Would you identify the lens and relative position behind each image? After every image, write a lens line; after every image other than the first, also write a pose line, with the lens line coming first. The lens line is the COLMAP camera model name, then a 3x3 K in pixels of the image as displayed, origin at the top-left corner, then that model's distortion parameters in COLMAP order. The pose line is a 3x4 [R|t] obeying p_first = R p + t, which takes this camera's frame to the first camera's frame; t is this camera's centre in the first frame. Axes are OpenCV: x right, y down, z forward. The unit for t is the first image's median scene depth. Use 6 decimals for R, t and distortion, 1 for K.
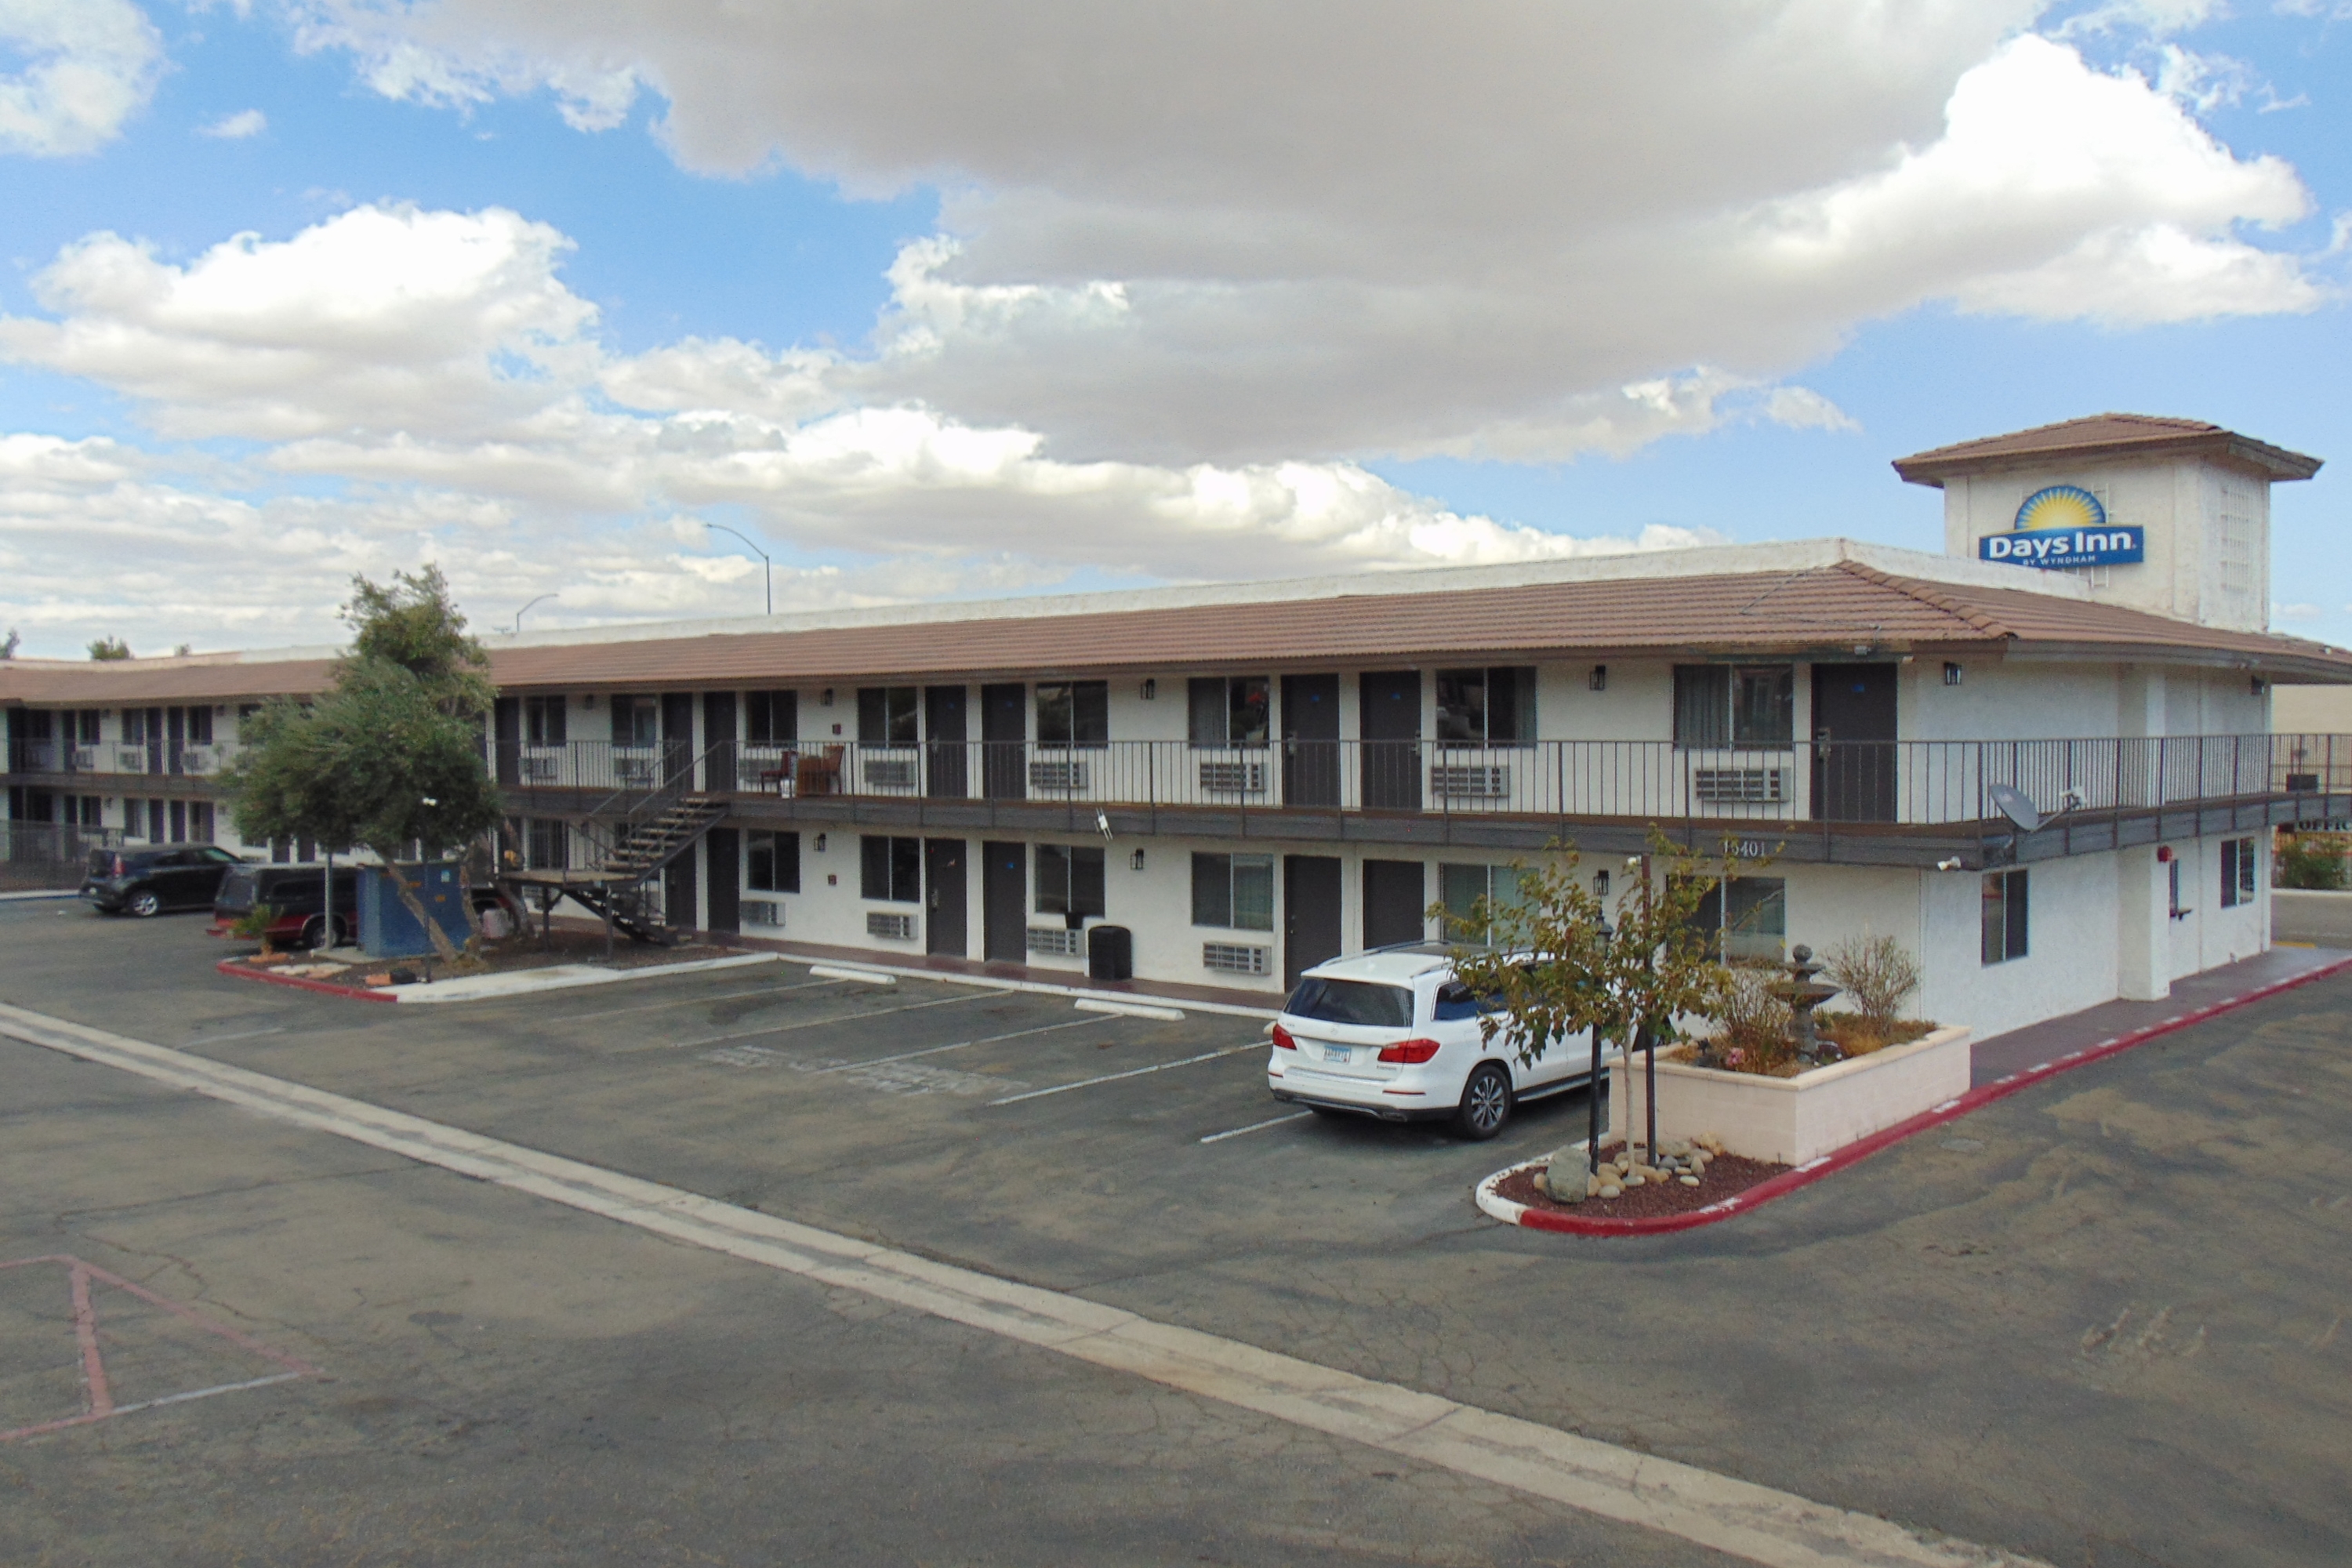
lens RADIAL K [[2036.7, 0, 1184.0], [0, 2036.7, 795.5], [0, 0, 1]] dist [0.004557, 0.005559]
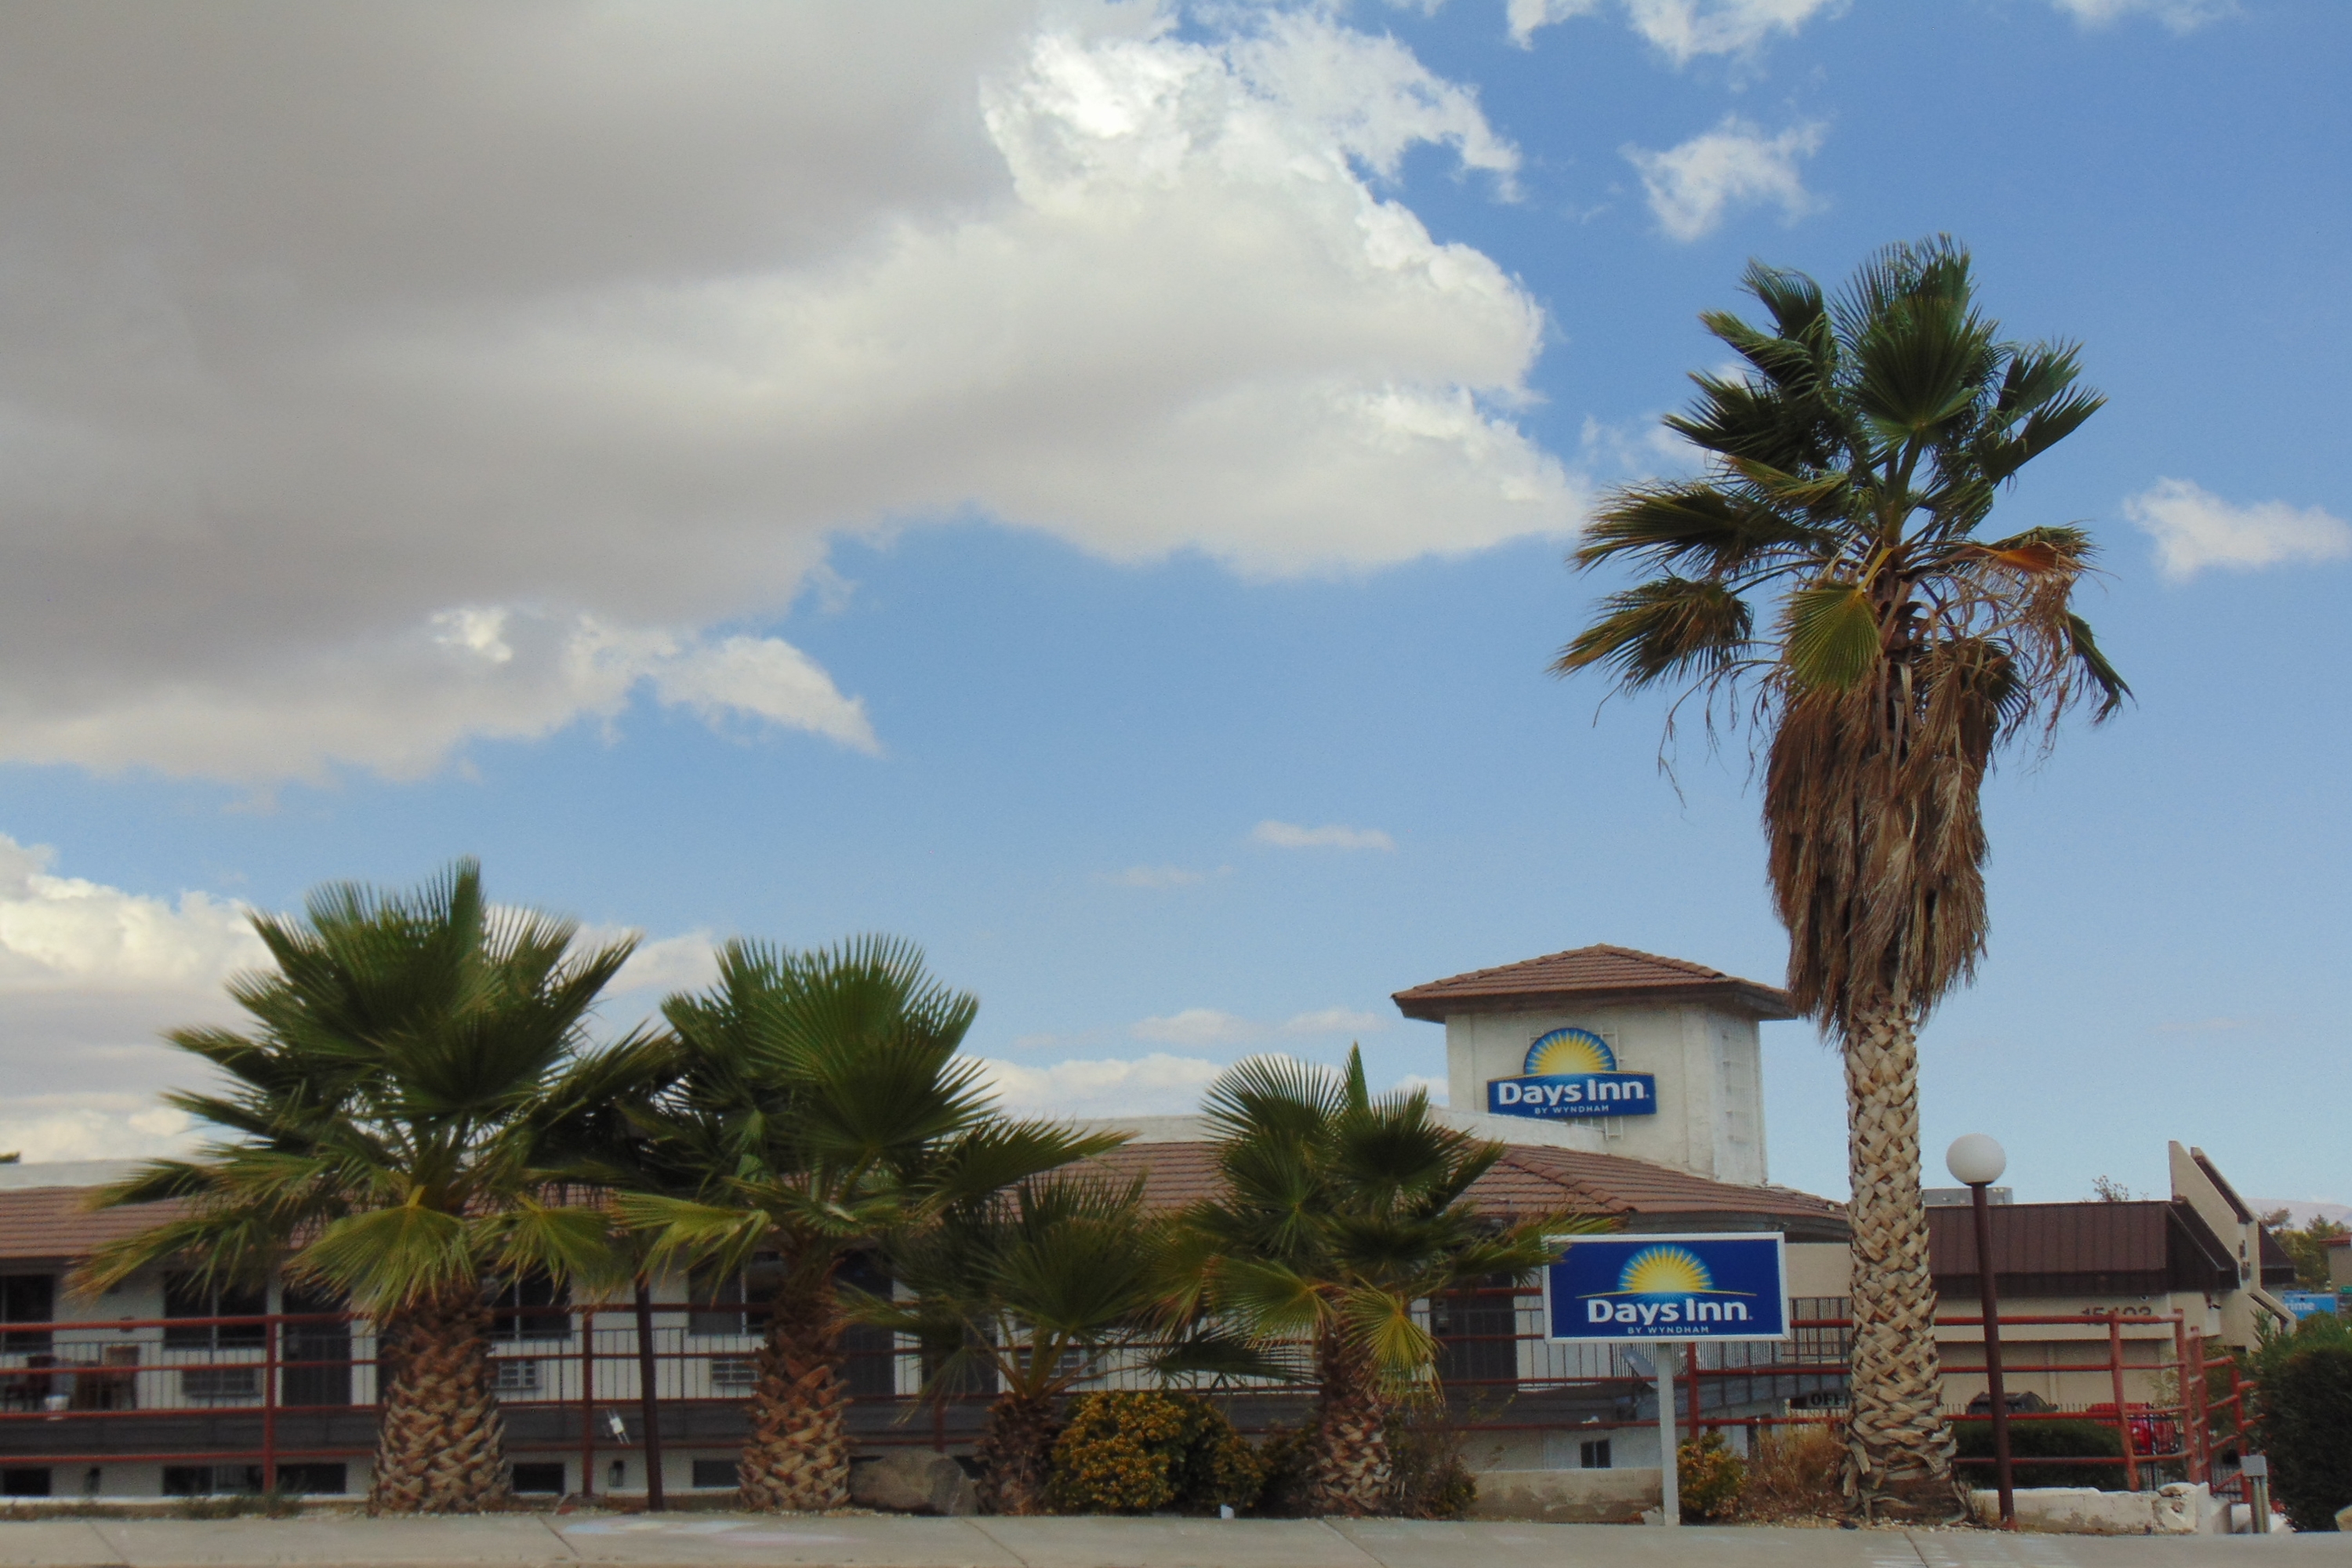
lens RADIAL K [[4108.9, 0, 1171.9], [0, 4108.9, 784.7], [0, 0, 1]] dist [0.153776, 0.000000]
pose [[0.922052, 0.031635, 0.385771, -0.453771], [0.029778, 0.987903, -0.152187, 0.017197], [-0.385919, 0.151811, 0.909956, -0.636220]]
